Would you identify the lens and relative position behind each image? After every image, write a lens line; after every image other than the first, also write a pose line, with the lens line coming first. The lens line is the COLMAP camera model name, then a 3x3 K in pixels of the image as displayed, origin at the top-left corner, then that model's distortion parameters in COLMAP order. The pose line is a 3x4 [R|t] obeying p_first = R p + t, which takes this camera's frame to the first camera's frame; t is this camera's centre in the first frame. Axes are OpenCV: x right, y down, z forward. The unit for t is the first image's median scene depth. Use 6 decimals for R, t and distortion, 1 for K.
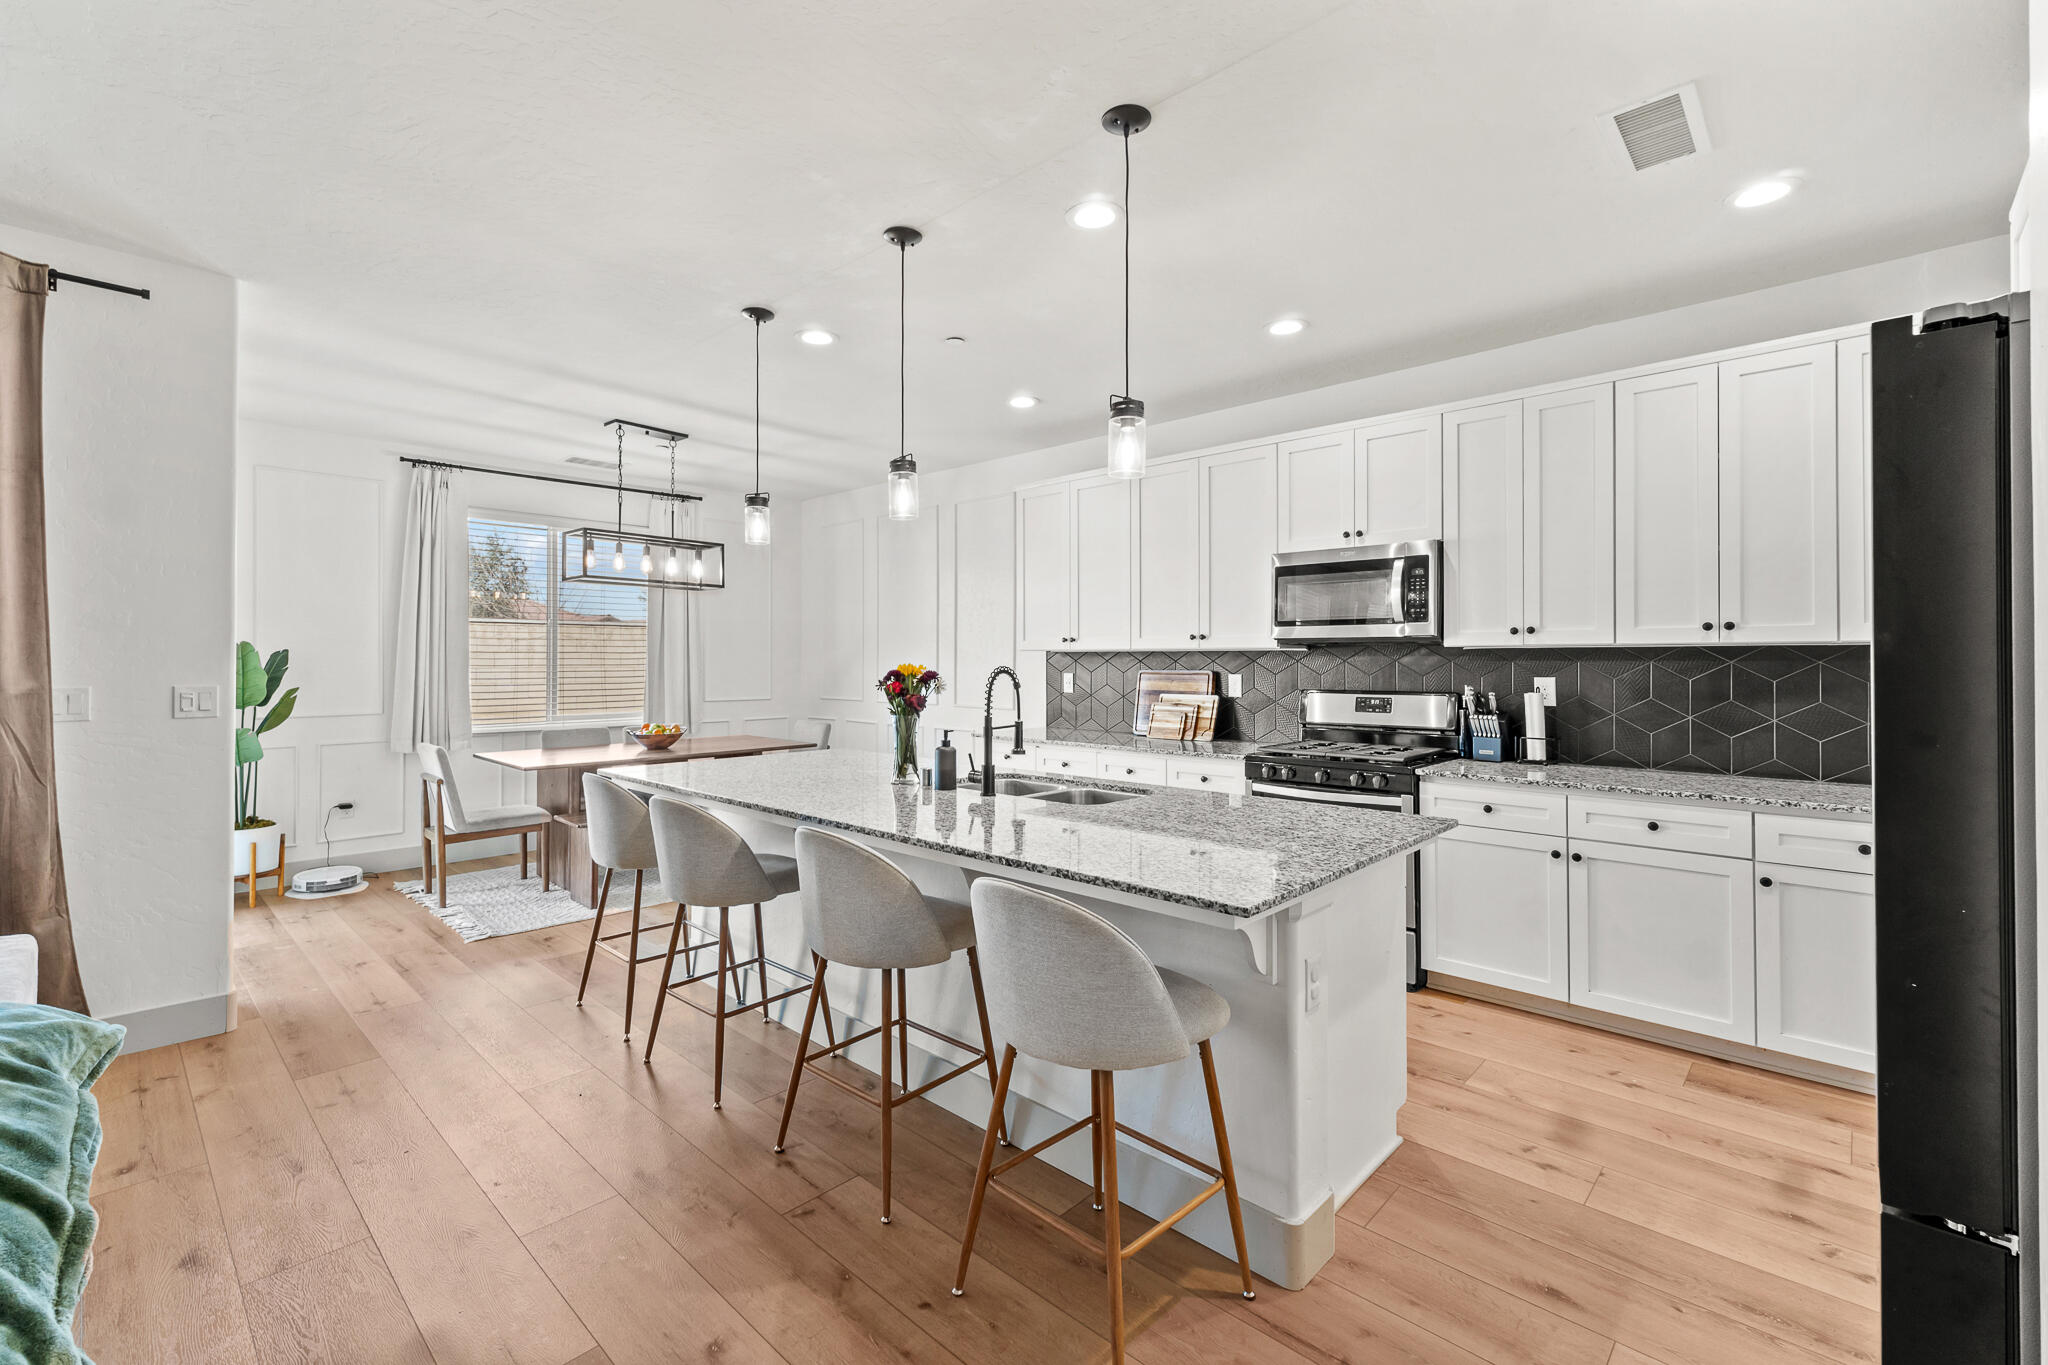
lens RADIAL K [[873.0, 0, 1032.2], [0, 873.0, 651.9], [0, 0, 1]] dist [0.006884, 0.000070]
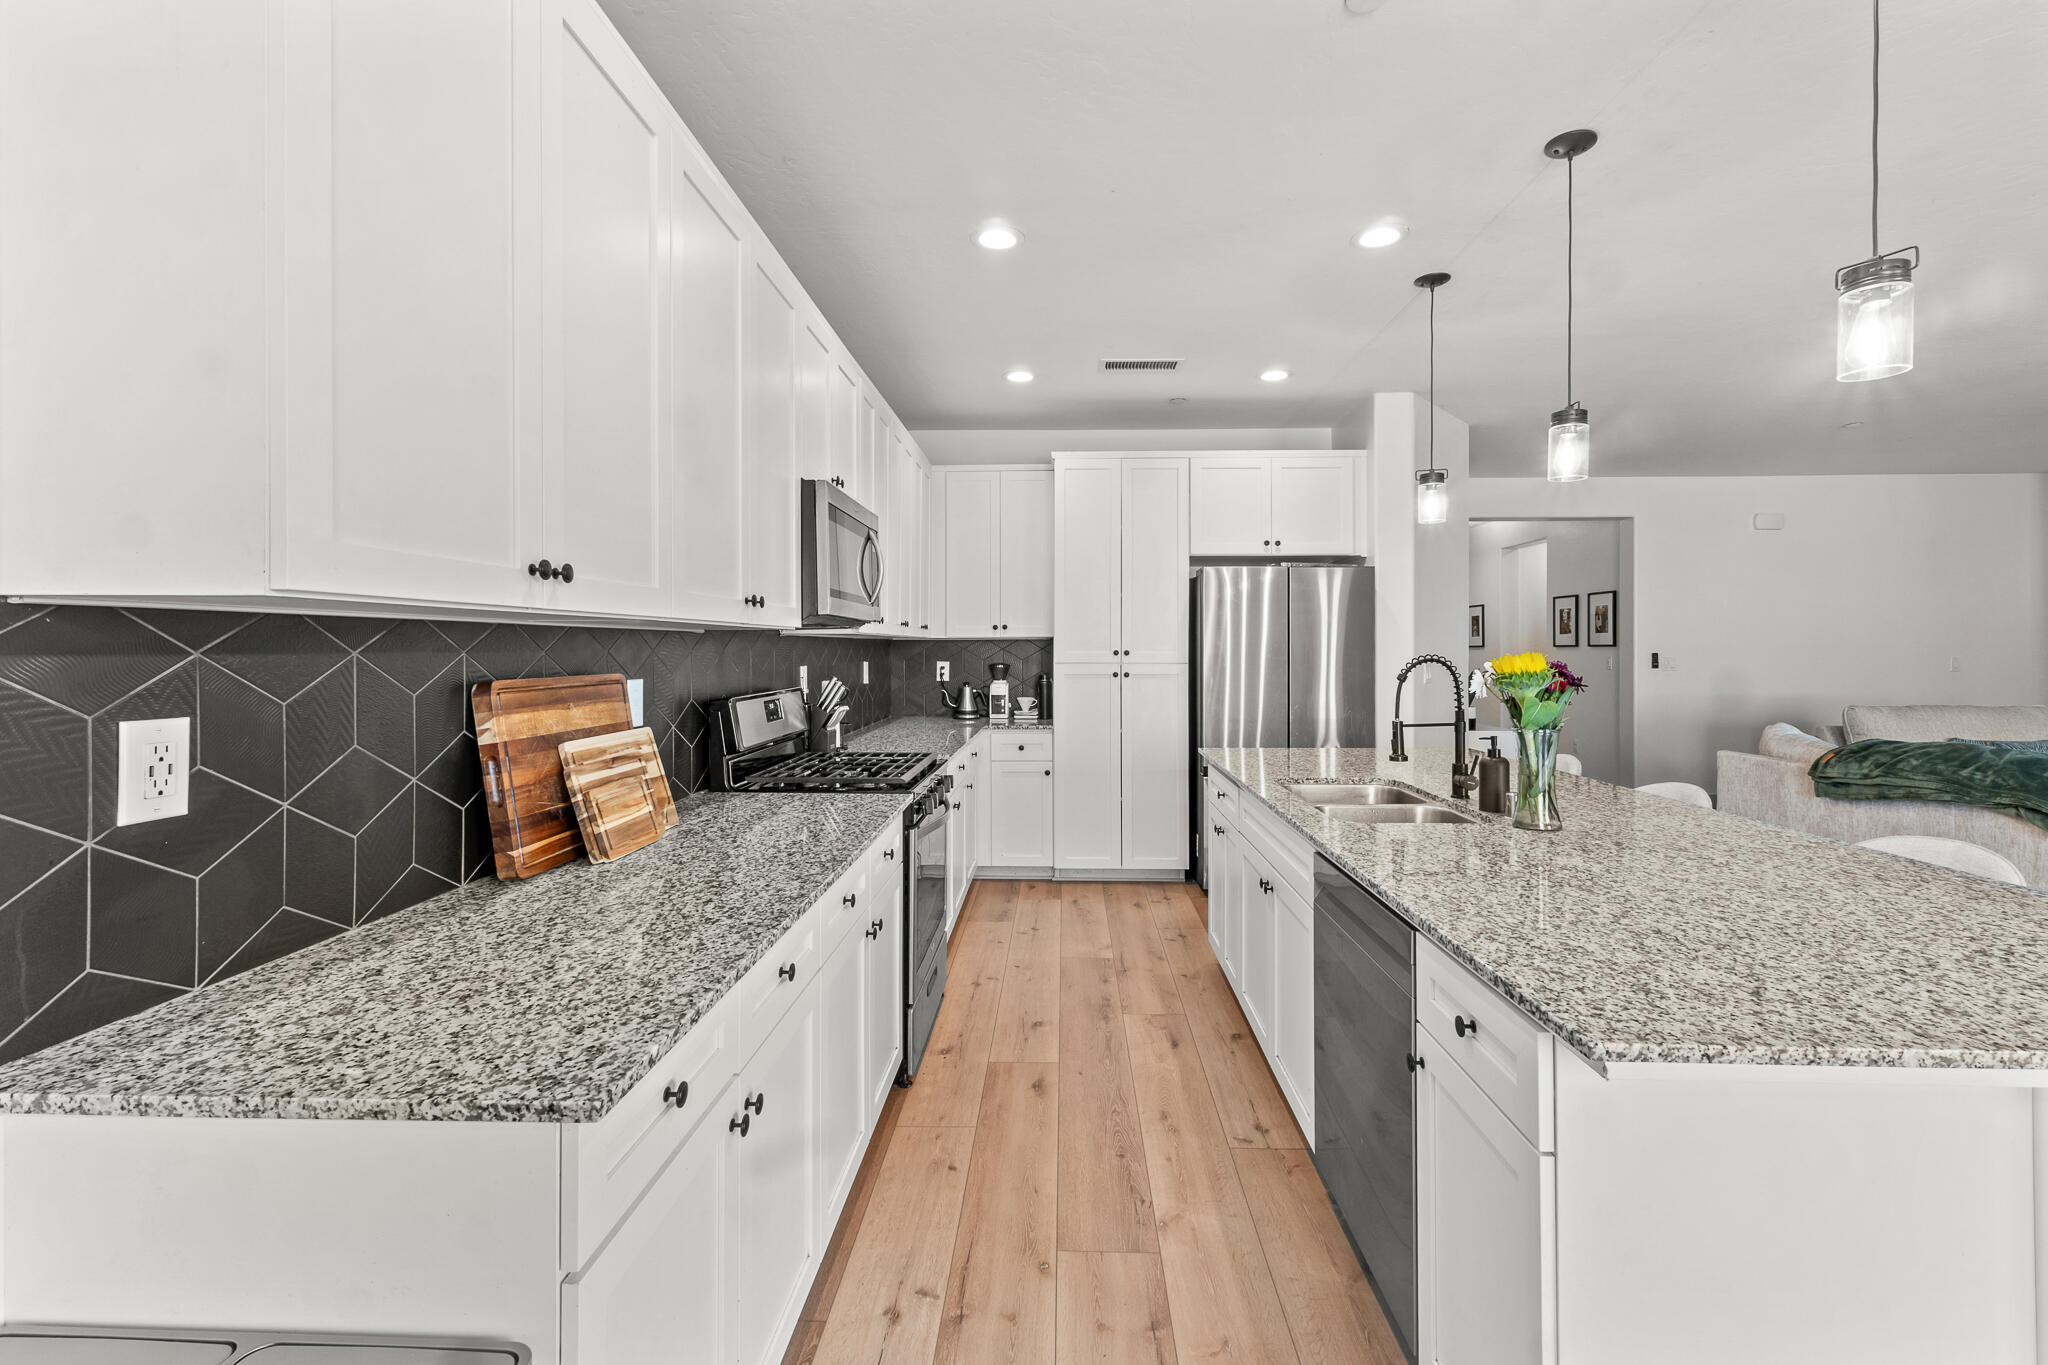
lens RADIAL K [[873.0, 0, 1025.9], [0, 873.0, 648.8], [0, 0, 1]] dist [0.006884, 0.000070]
pose [[-0.646679, 0.000022, 0.762762, -0.331855], [-0.005953, 0.999969, -0.005075, 0.013004], [-0.762739, -0.007822, -0.646659, 1.438332]]
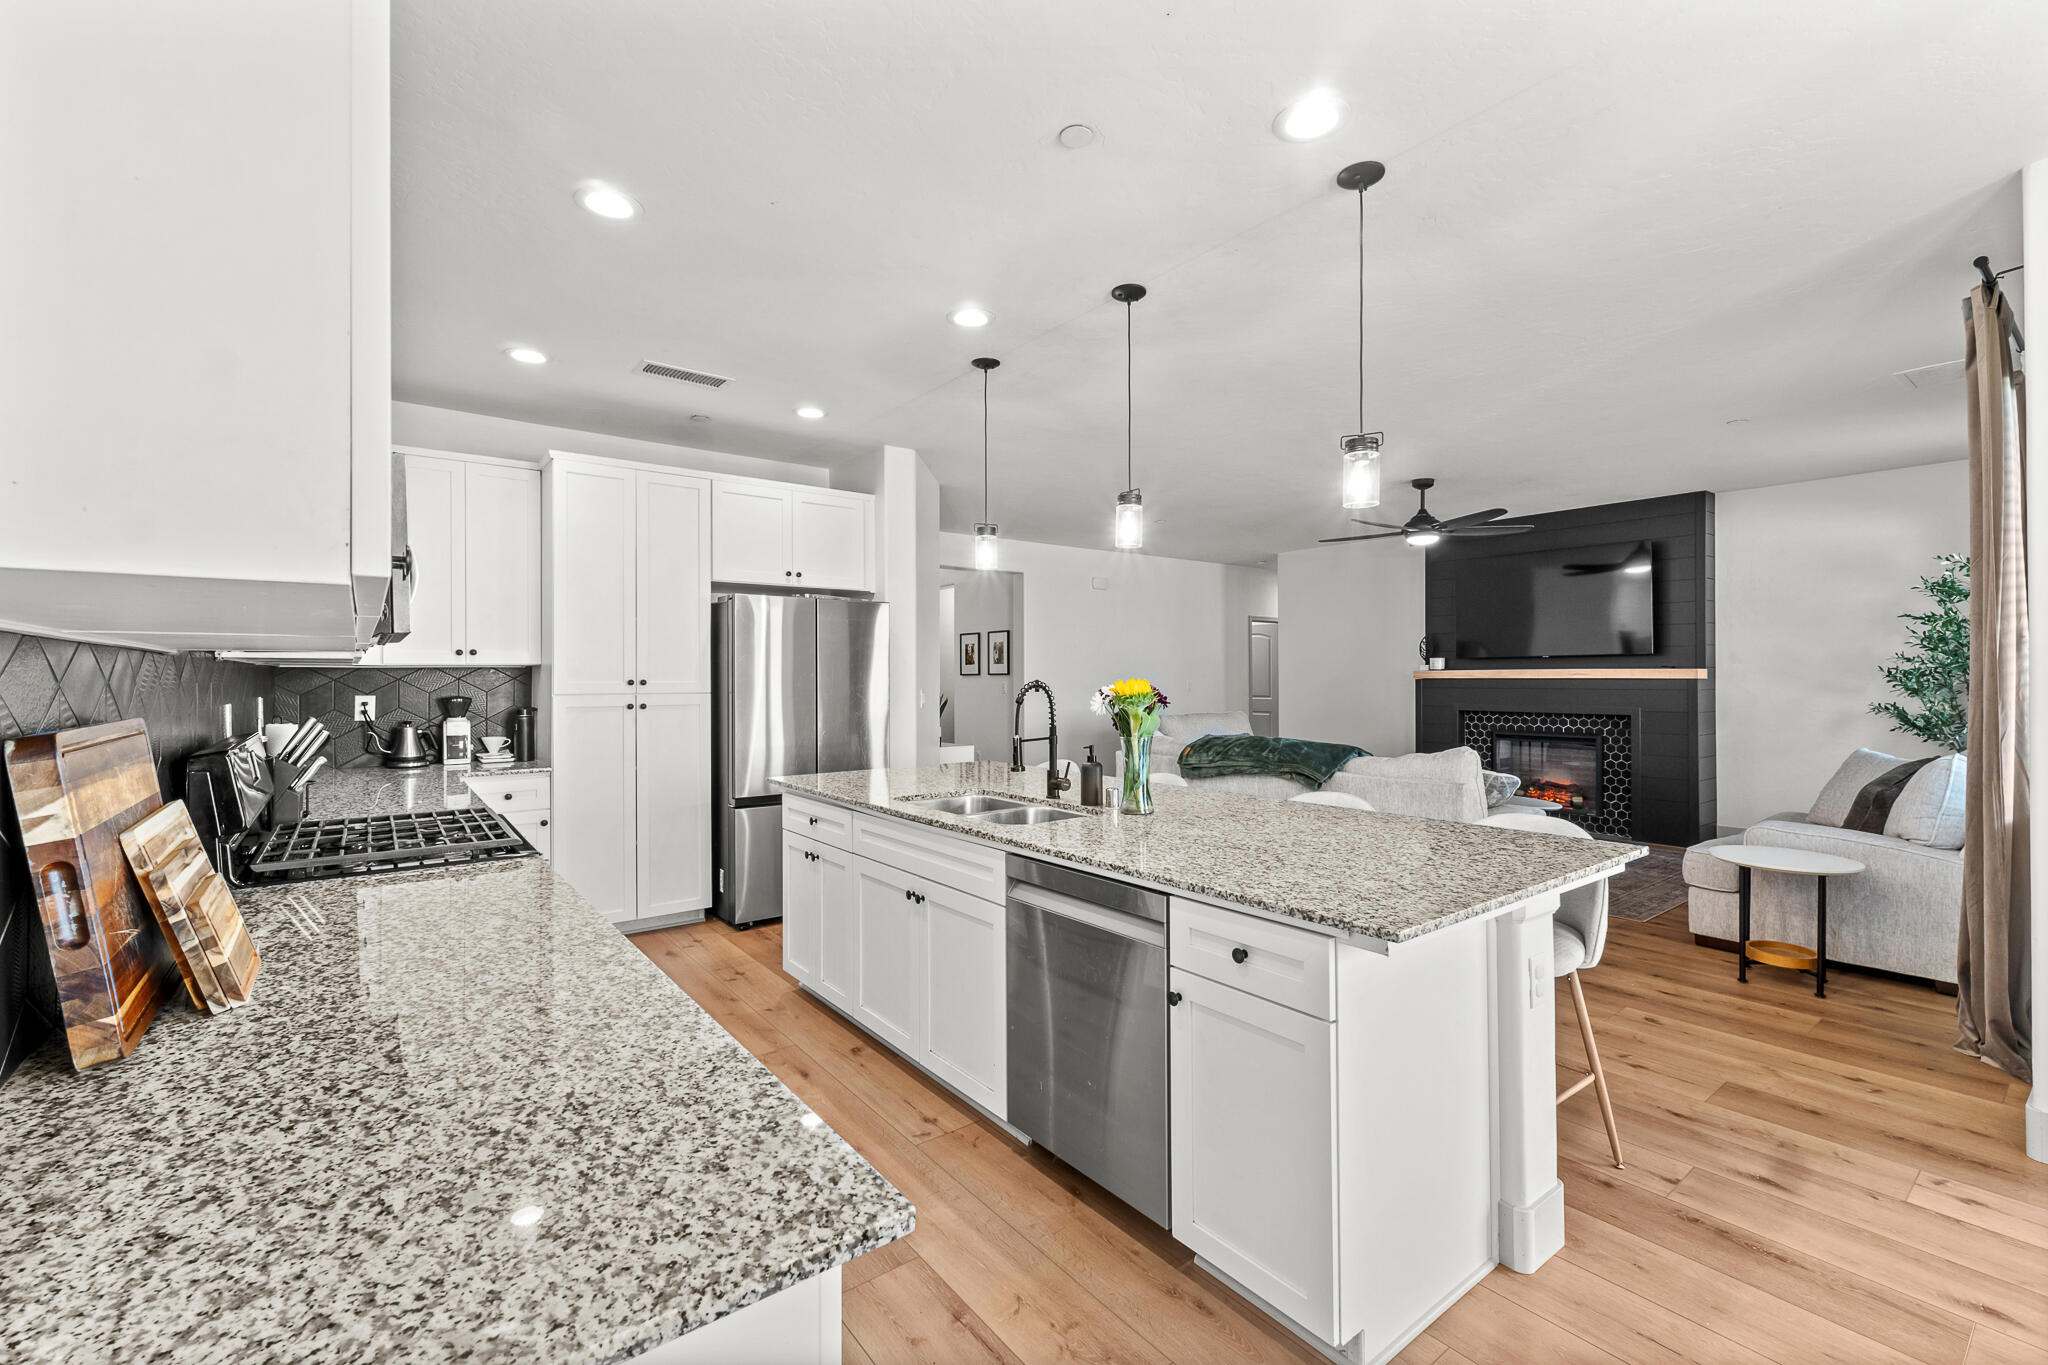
lens RADIAL K [[873.0, 0, 1016.9], [0, 873.0, 667.5], [0, 0, 1]] dist [0.006884, 0.000070]
pose [[-0.983929, 0.006003, 0.178457, -0.149564], [0.002719, 0.999823, -0.018642, 0.014958], [-0.178537, -0.017857, -0.983771, 1.559614]]
